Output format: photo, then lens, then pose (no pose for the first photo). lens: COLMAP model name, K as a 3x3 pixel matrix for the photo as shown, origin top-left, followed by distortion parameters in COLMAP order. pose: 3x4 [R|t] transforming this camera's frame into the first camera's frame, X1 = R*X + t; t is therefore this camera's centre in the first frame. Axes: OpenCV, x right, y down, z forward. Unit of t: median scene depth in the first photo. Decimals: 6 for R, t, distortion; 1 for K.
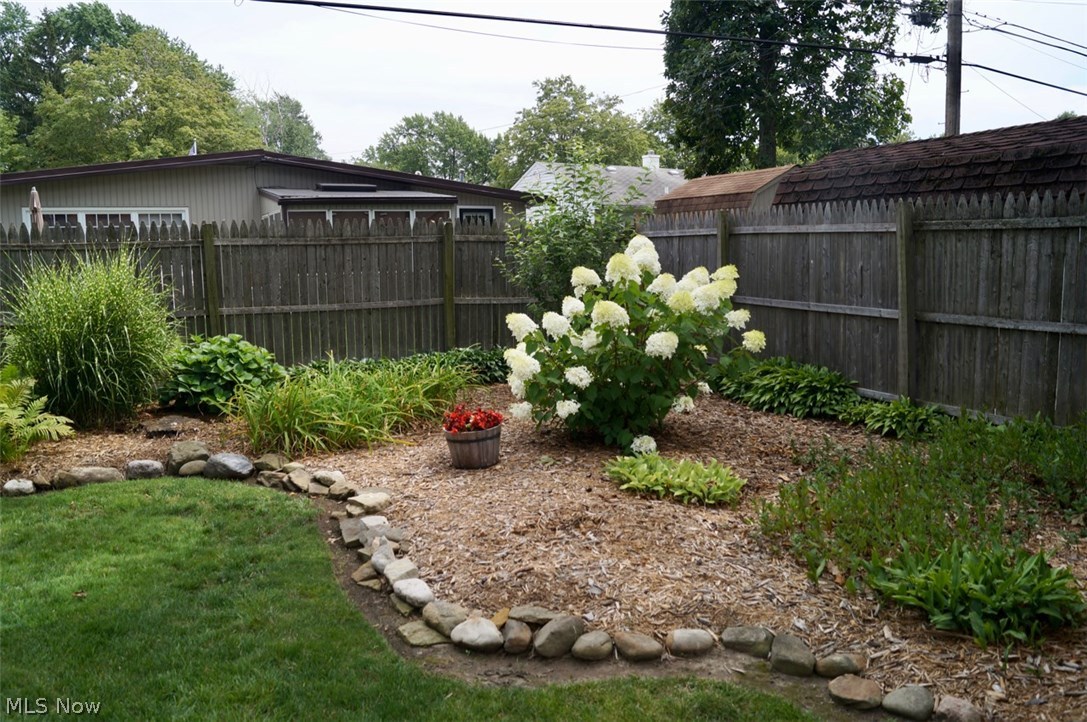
lens RADIAL K [[851.4, 0, 543.5], [0, 851.4, 361.0], [0, 0, 1]] dist [-0.072043, 0.003990]
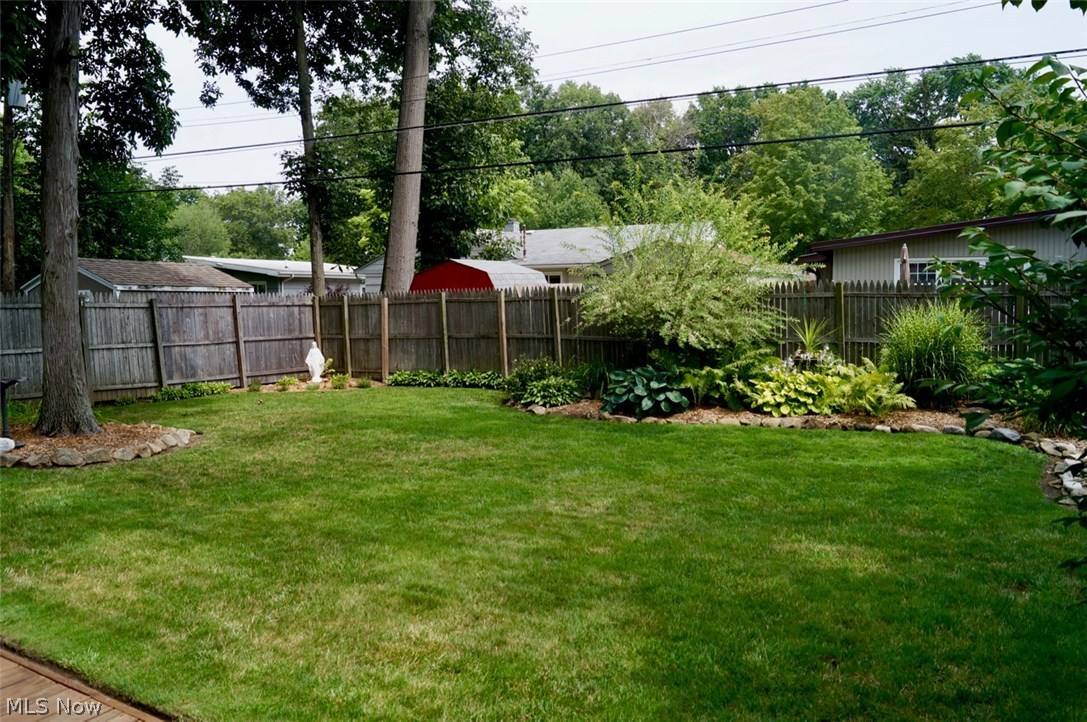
lens RADIAL K [[851.4, 0, 543.5], [0, 851.4, 361.0], [0, 0, 1]] dist [-0.072043, 0.003990]
pose [[0.585546, 0.068758, -0.807718, 0.306721], [-0.103328, 0.994599, 0.009760, 0.046751], [0.804027, 0.077745, 0.589489, -0.524087]]
